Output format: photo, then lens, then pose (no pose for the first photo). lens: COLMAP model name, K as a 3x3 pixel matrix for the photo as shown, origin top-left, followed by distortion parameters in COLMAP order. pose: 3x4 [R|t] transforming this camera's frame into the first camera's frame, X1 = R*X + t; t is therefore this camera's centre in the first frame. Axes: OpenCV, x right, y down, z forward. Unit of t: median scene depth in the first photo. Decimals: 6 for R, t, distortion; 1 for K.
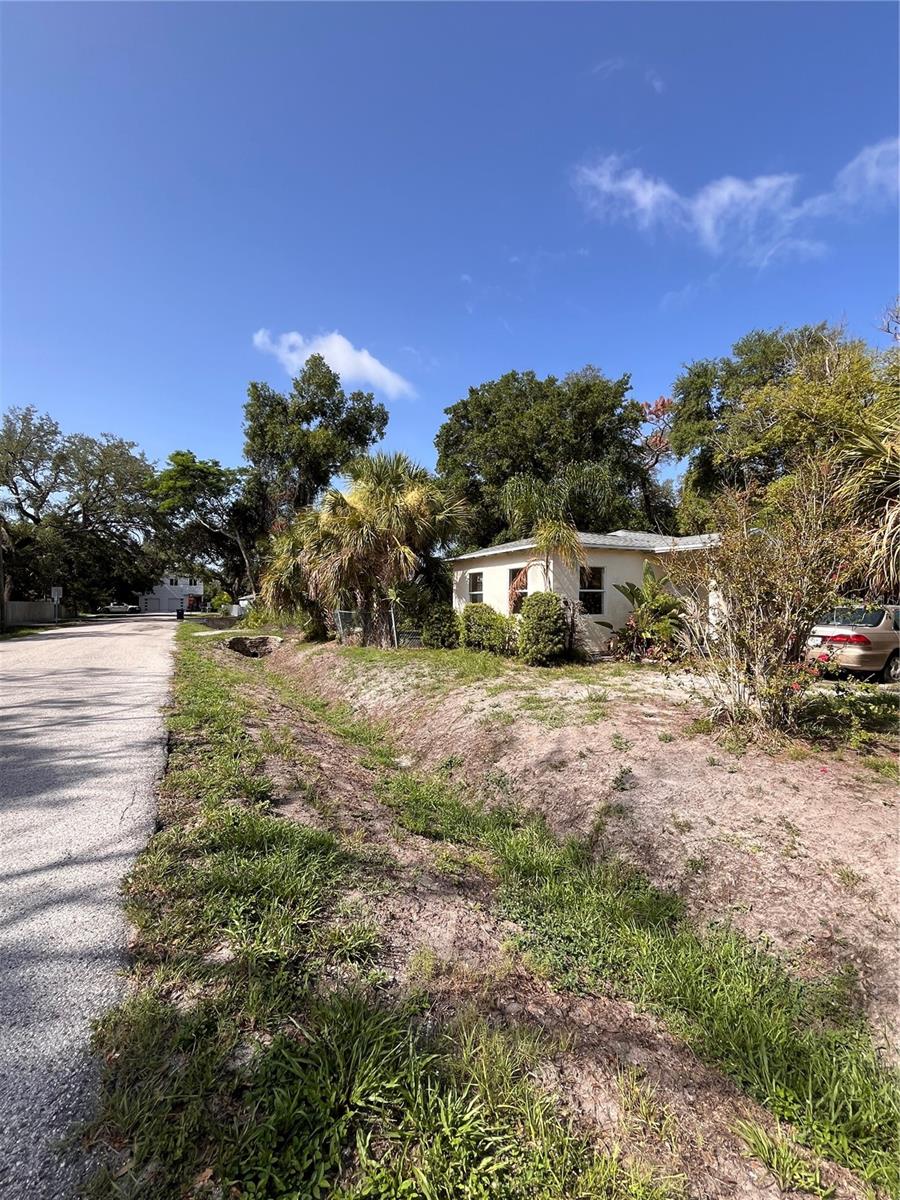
lens RADIAL K [[490.2, 0, 450.4], [0, 490.2, 602.3], [0, 0, 1]] dist [-0.003804, 0.000459]
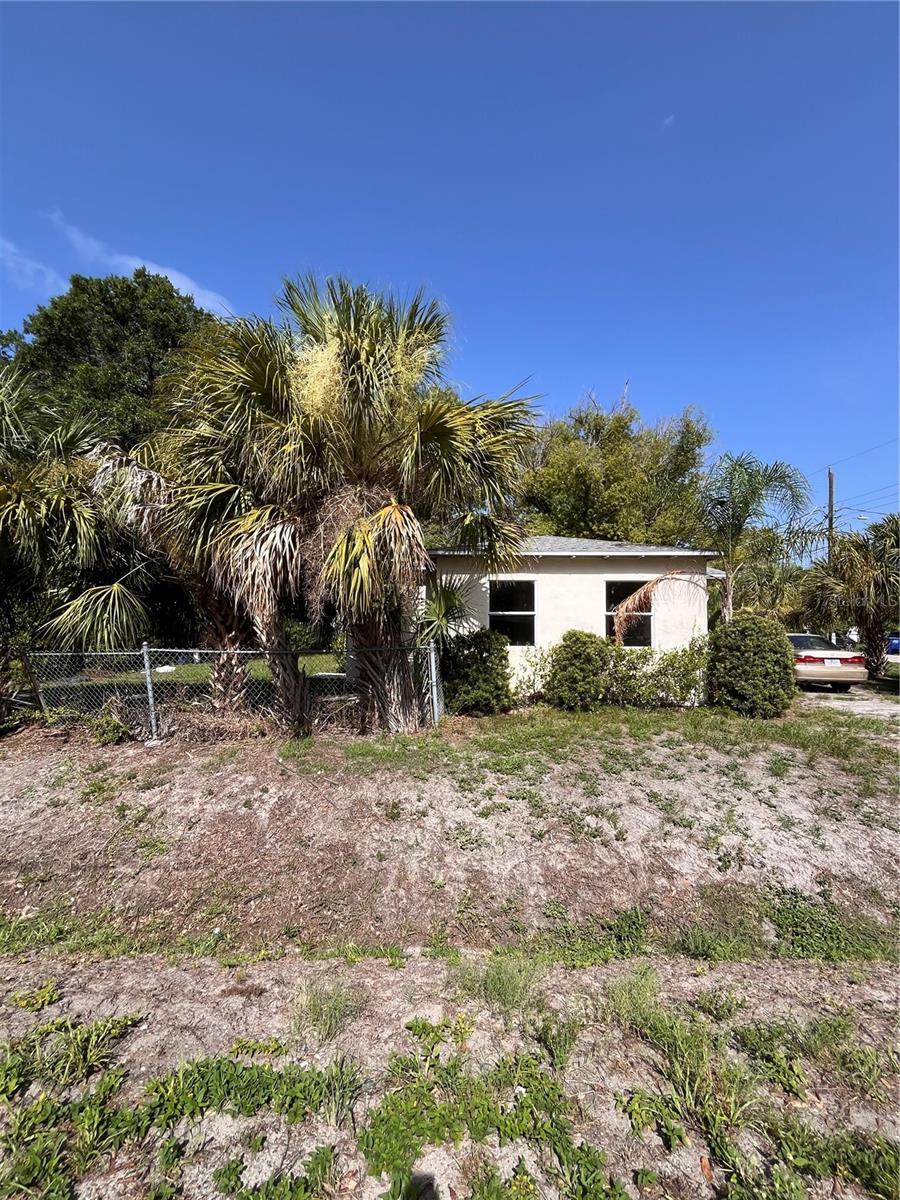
lens RADIAL K [[490.2, 0, 450.4], [0, 490.2, 602.3], [0, 0, 1]] dist [-0.003804, 0.000459]
pose [[0.494434, 0.030959, 0.868664, -0.534588], [-0.013039, 0.999517, -0.028201, -0.016920], [-0.869117, 0.002617, 0.494599, 0.821664]]
